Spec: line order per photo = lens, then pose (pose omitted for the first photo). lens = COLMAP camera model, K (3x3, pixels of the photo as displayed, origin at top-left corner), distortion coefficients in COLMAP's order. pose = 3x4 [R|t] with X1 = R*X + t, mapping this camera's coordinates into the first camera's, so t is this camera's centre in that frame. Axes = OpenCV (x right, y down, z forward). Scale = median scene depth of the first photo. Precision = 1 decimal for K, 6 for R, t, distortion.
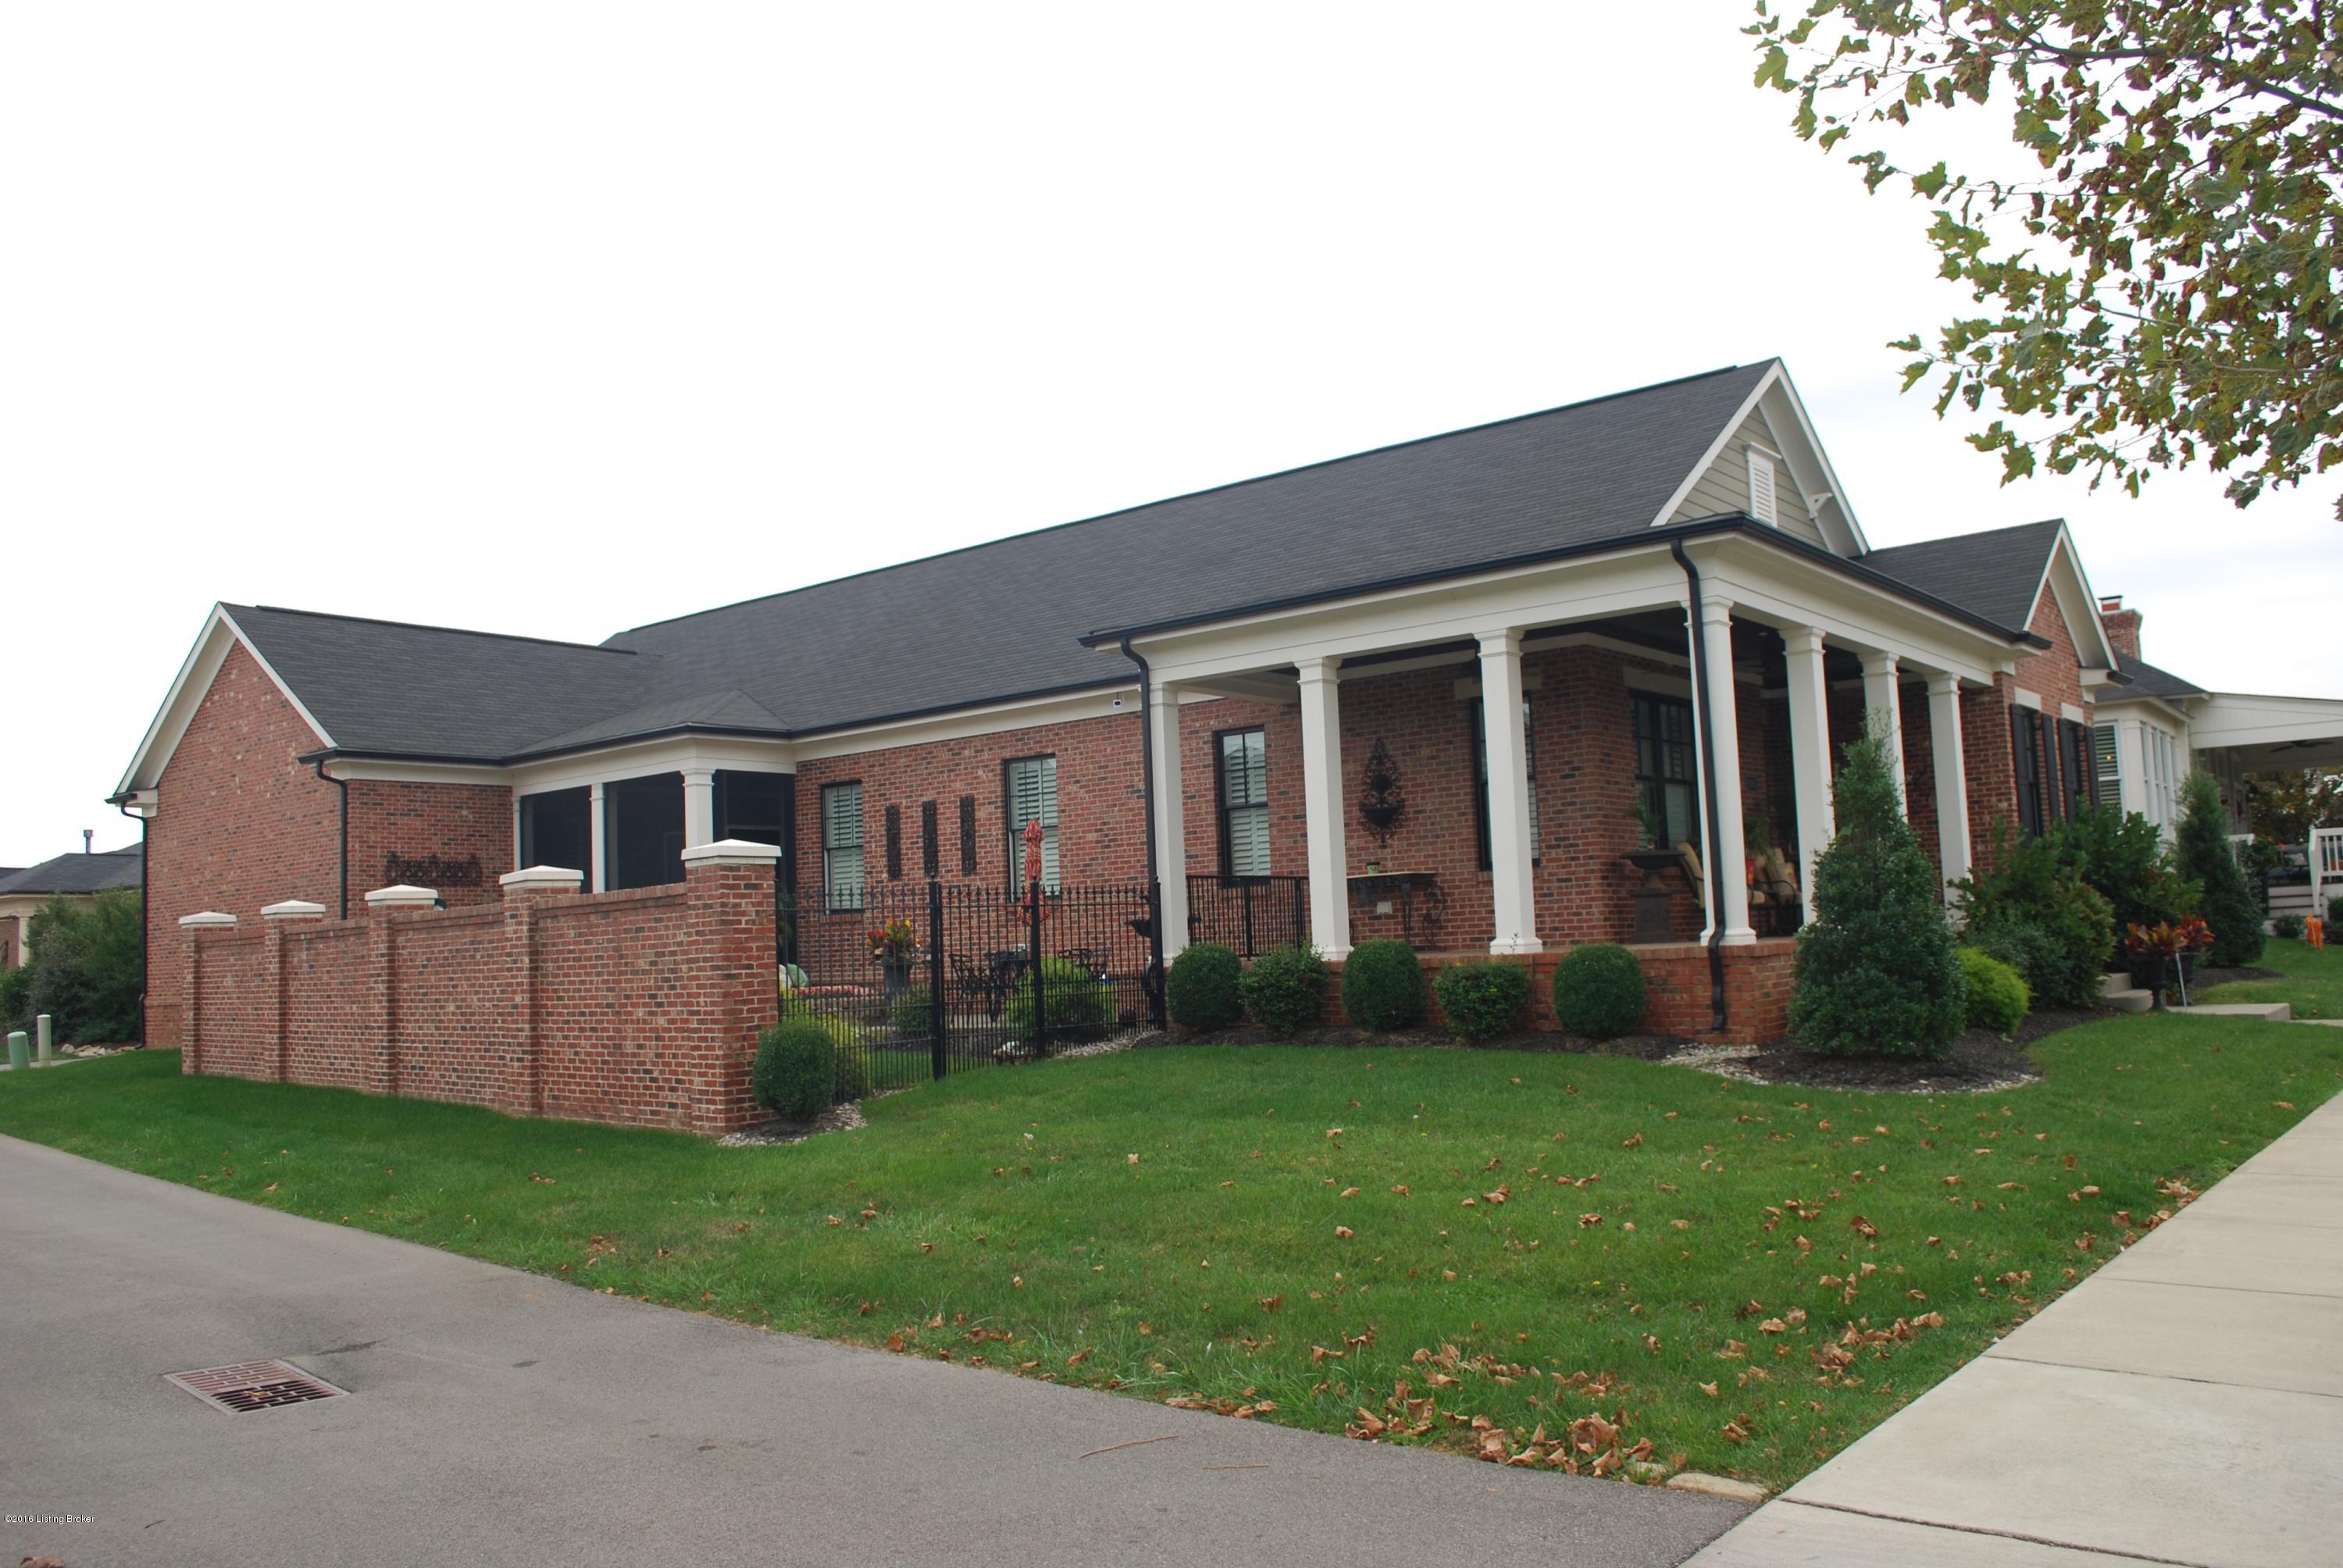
lens RADIAL K [[1826.8, 0, 1172.4], [0, 1826.8, 780.9], [0, 0, 1]] dist [-0.073923, 0.005715]
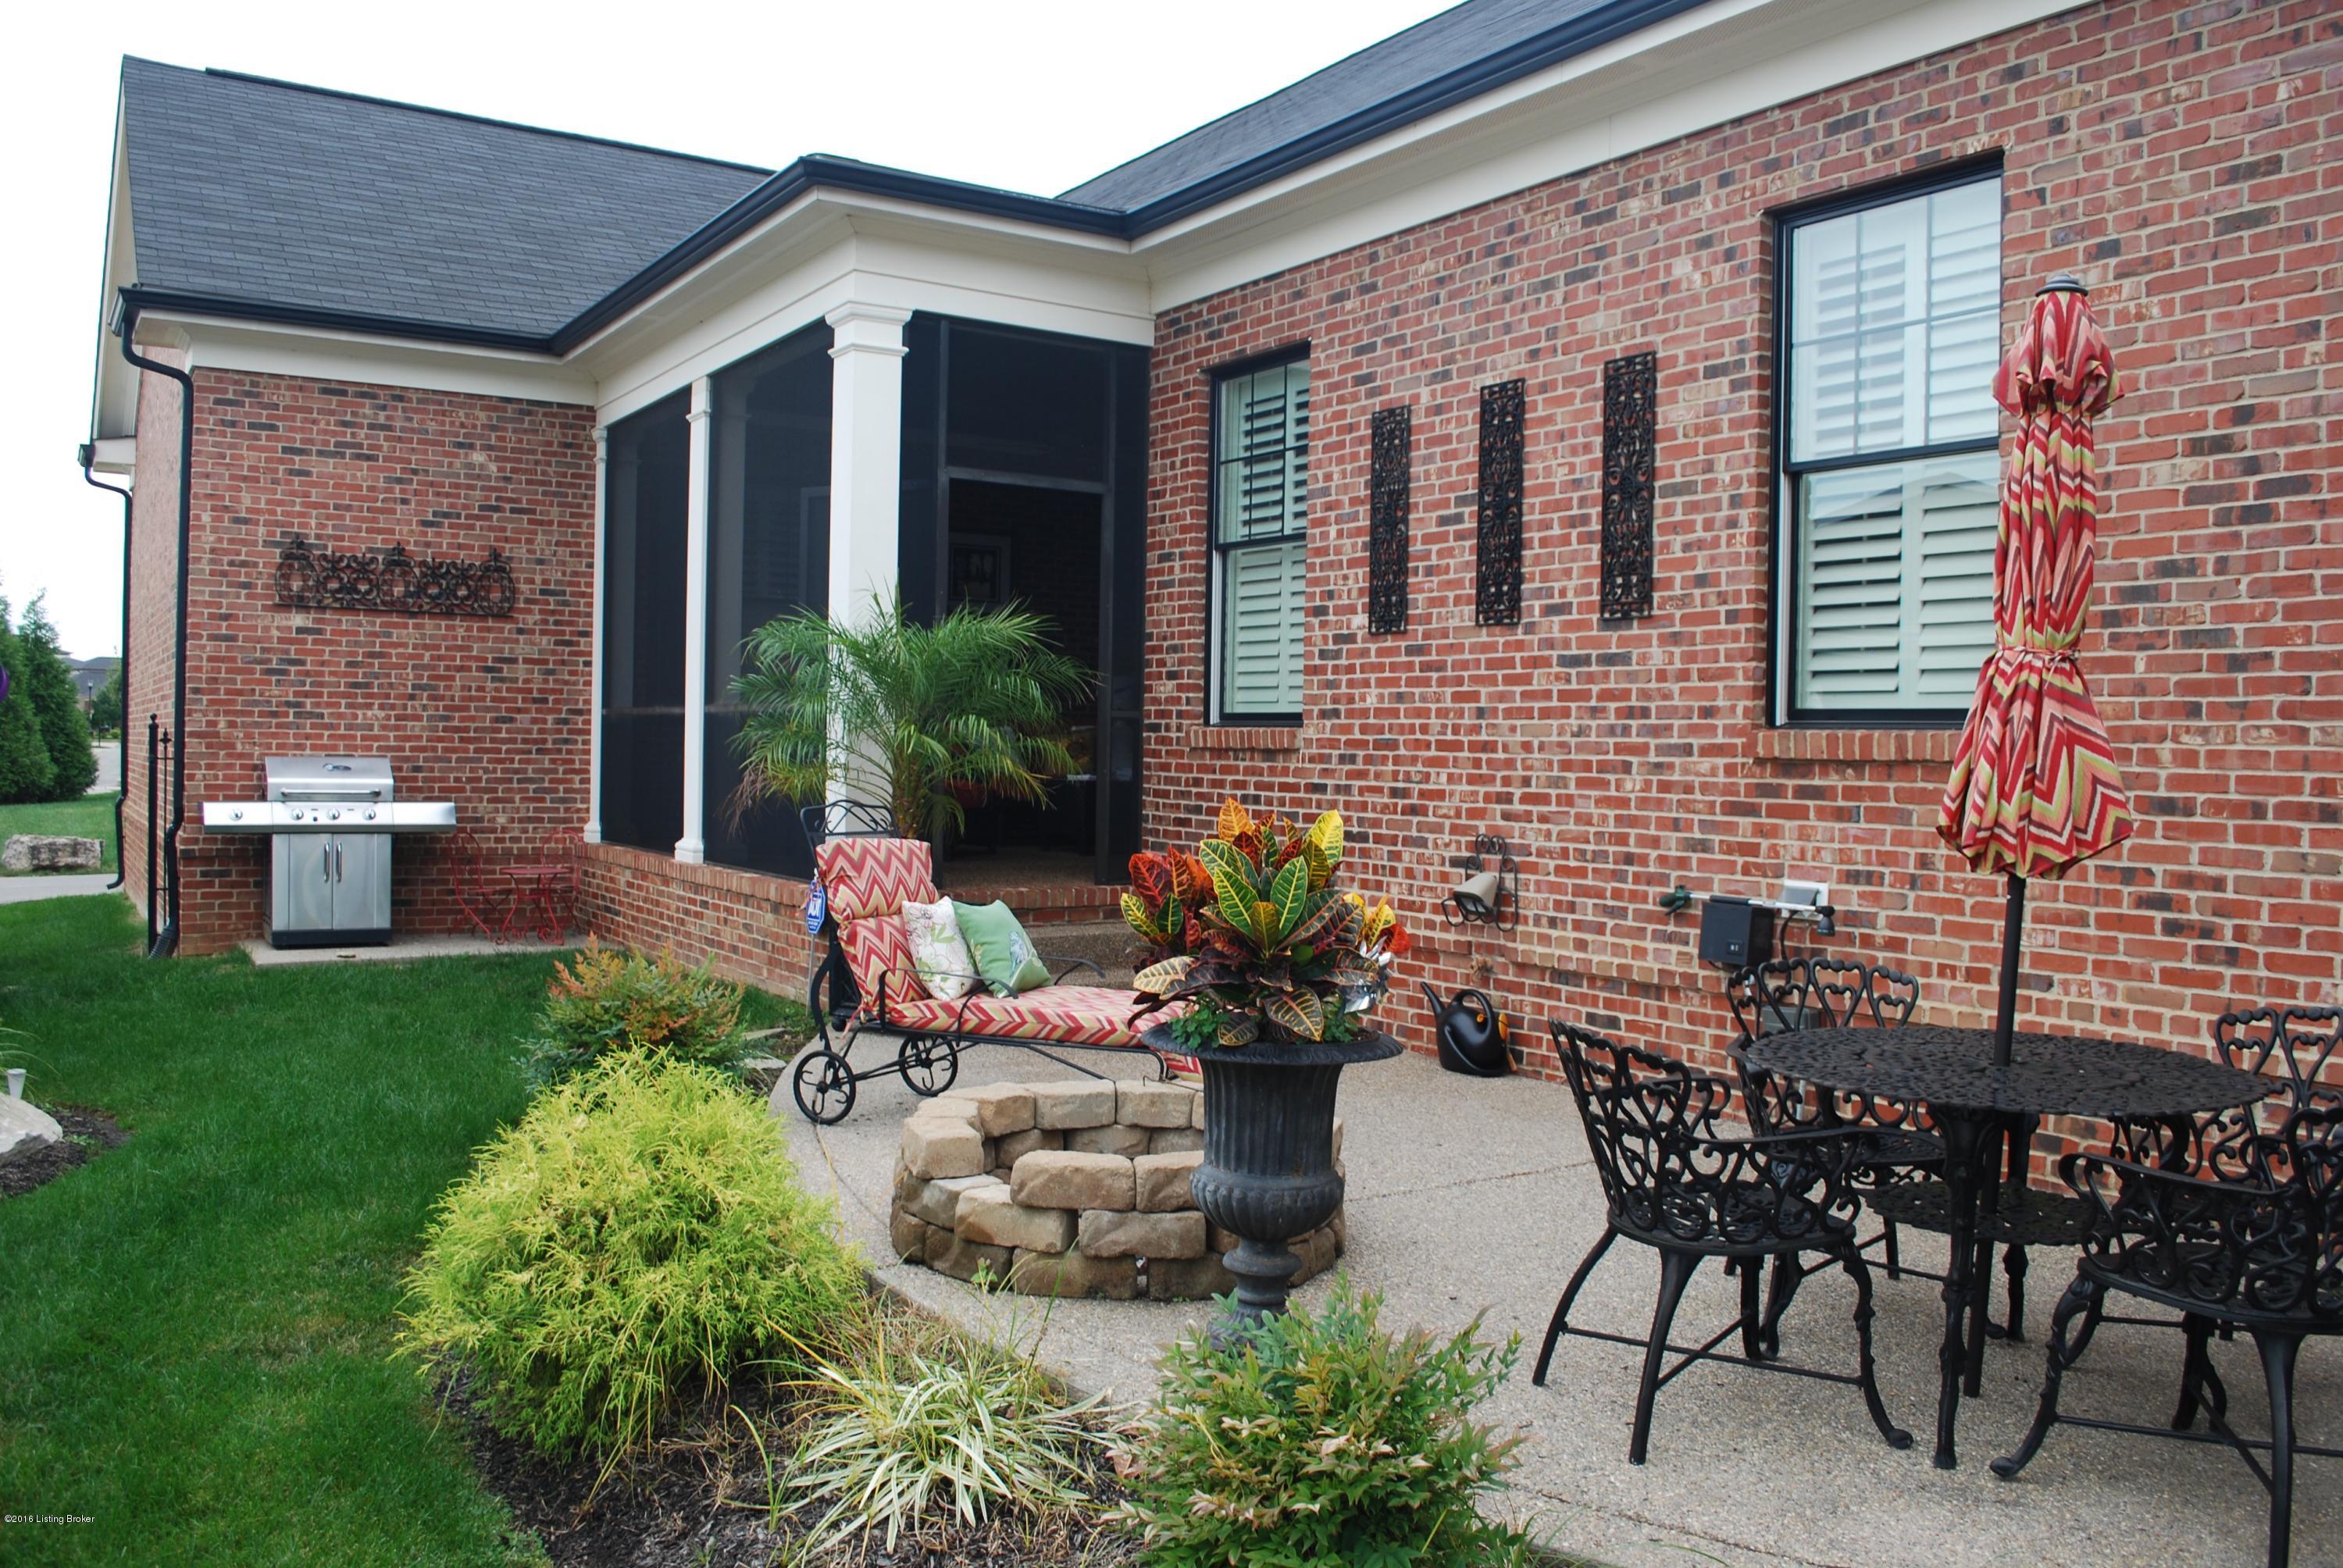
lens RADIAL K [[1826.8, 0, 1165.9], [0, 1826.8, 781.5], [0, 0, 1]] dist [-0.073923, 0.005715]
pose [[0.945535, 0.067193, -0.318510, -0.082764], [-0.029600, 0.992158, 0.121433, 0.041637], [0.324172, -0.105391, 0.940109, 0.670675]]
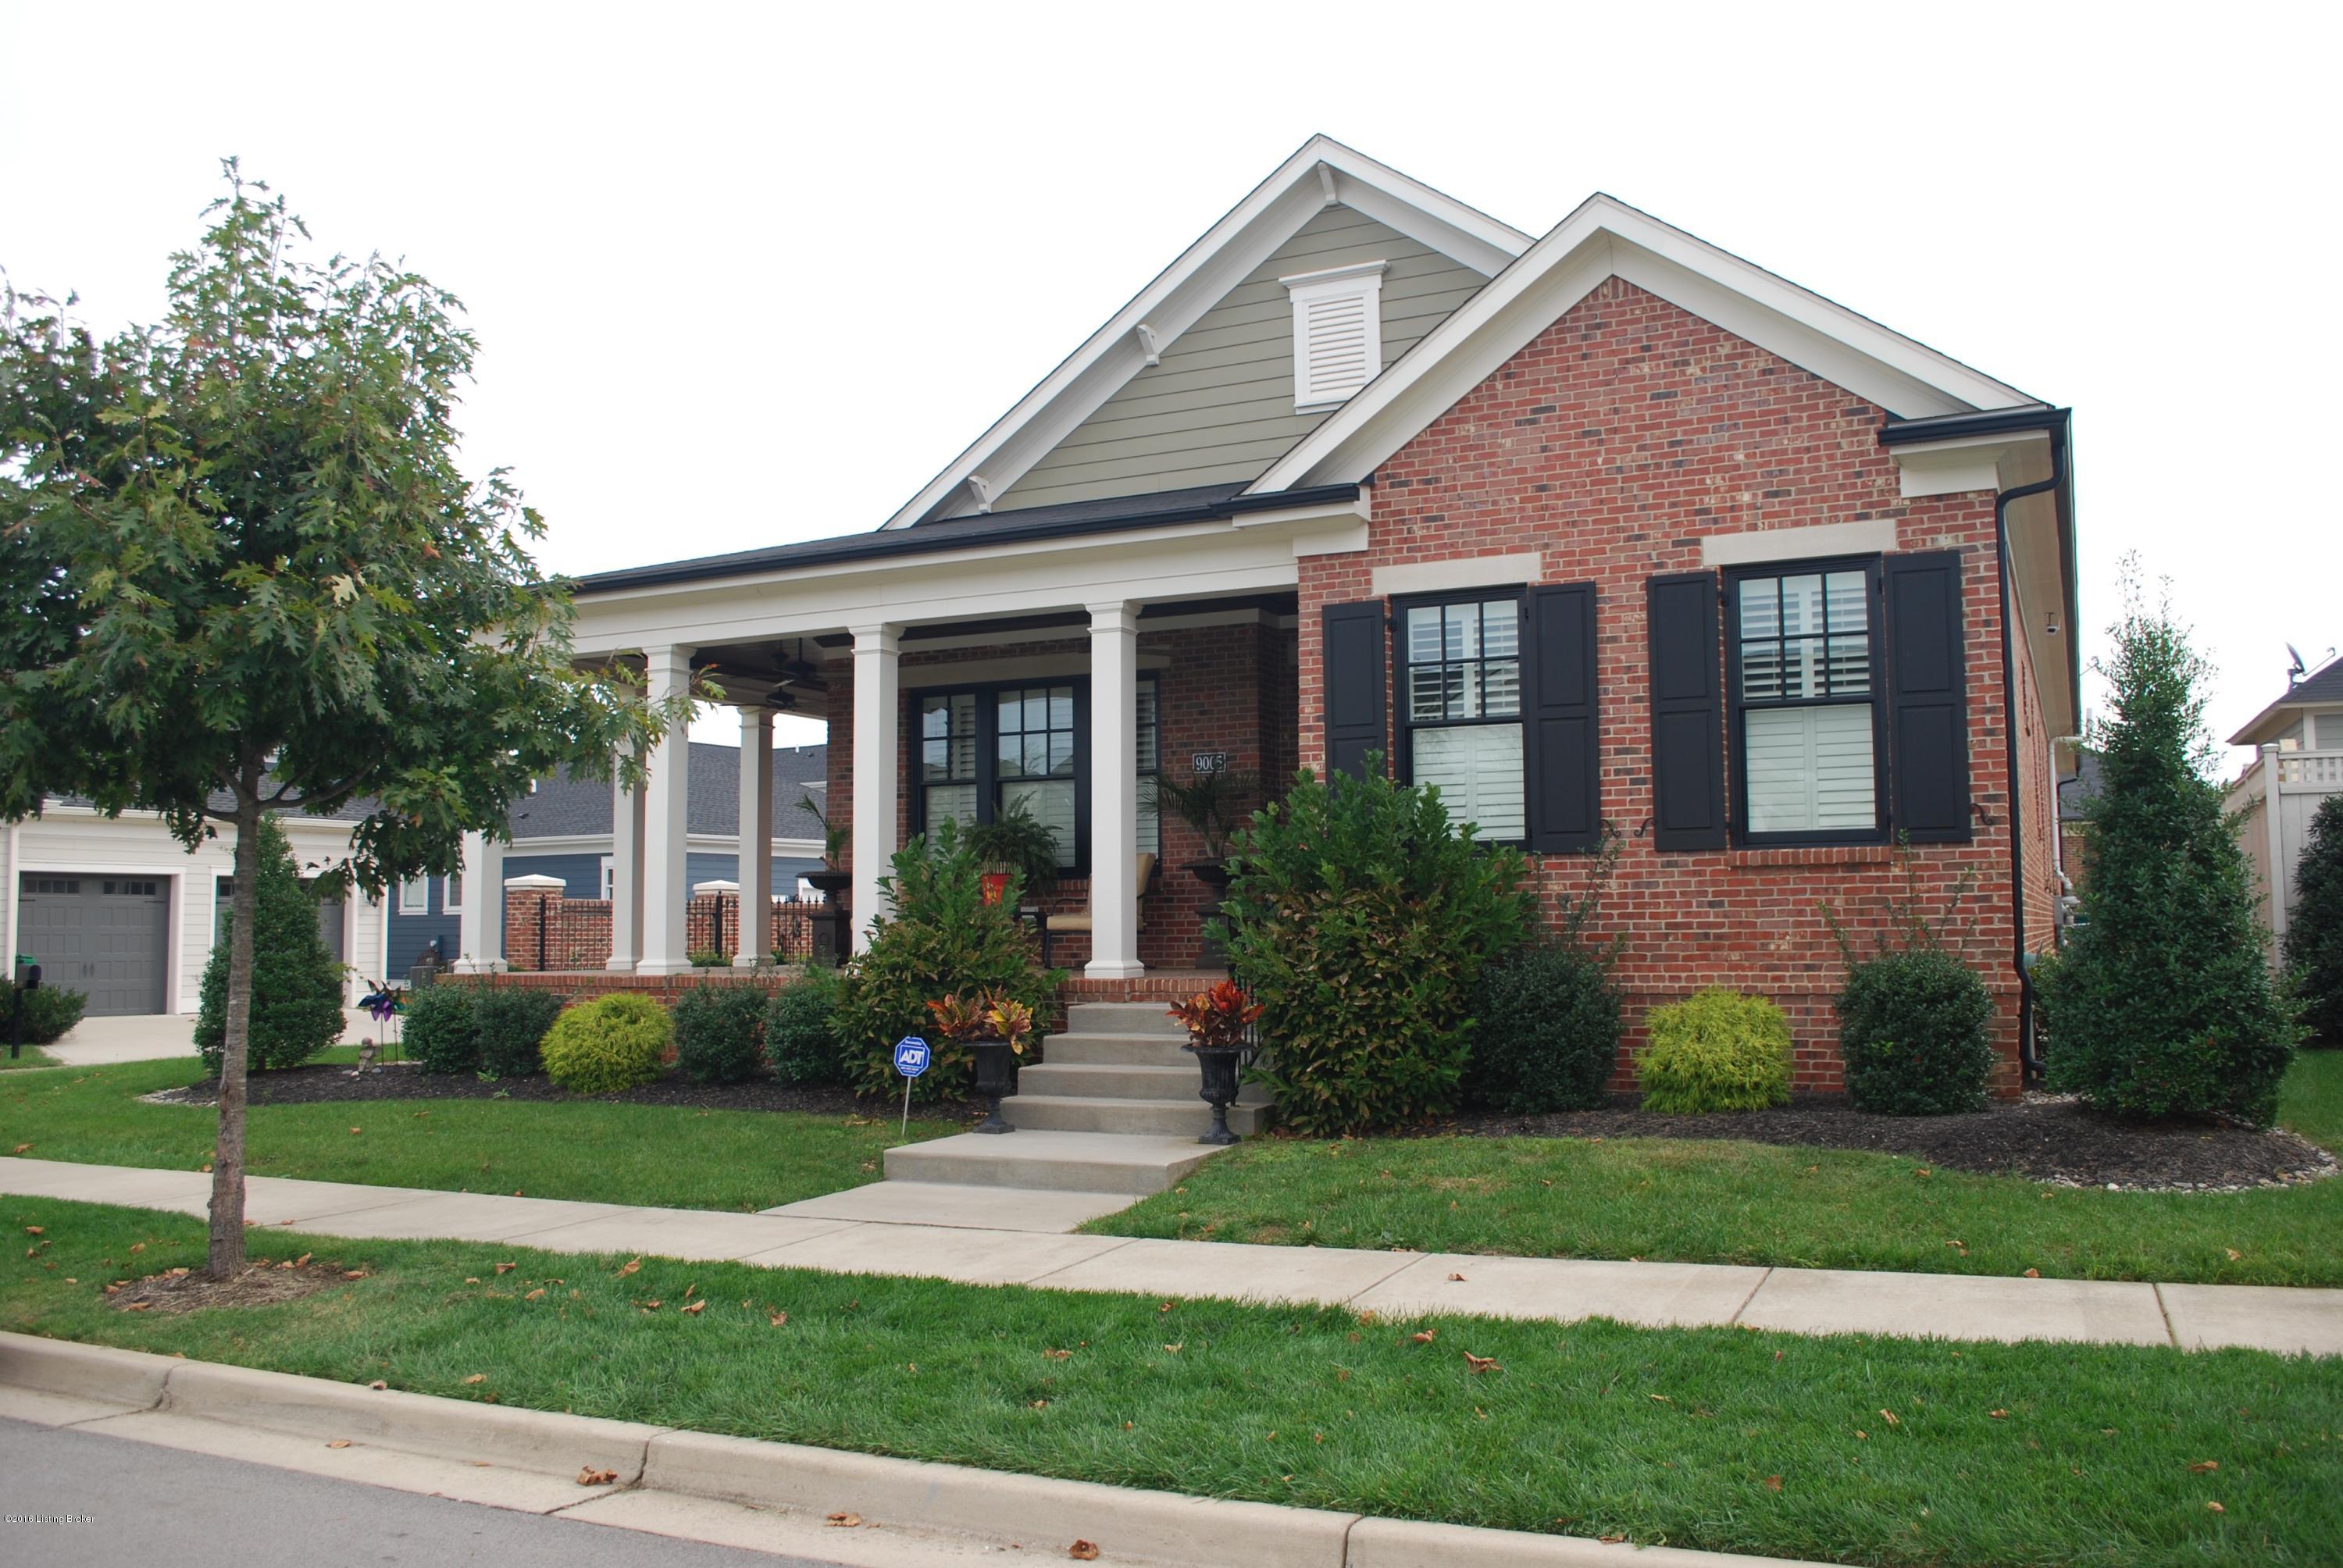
lens RADIAL K [[1826.8, 0, 1198.0], [0, 1826.8, 779.4], [0, 0, 1]] dist [-0.073923, 0.005715]
pose [[0.244055, -0.044849, -0.968724, 0.916287], [0.092240, 0.995475, -0.022849, 0.021703], [0.965365, -0.083779, 0.247087, 0.707751]]
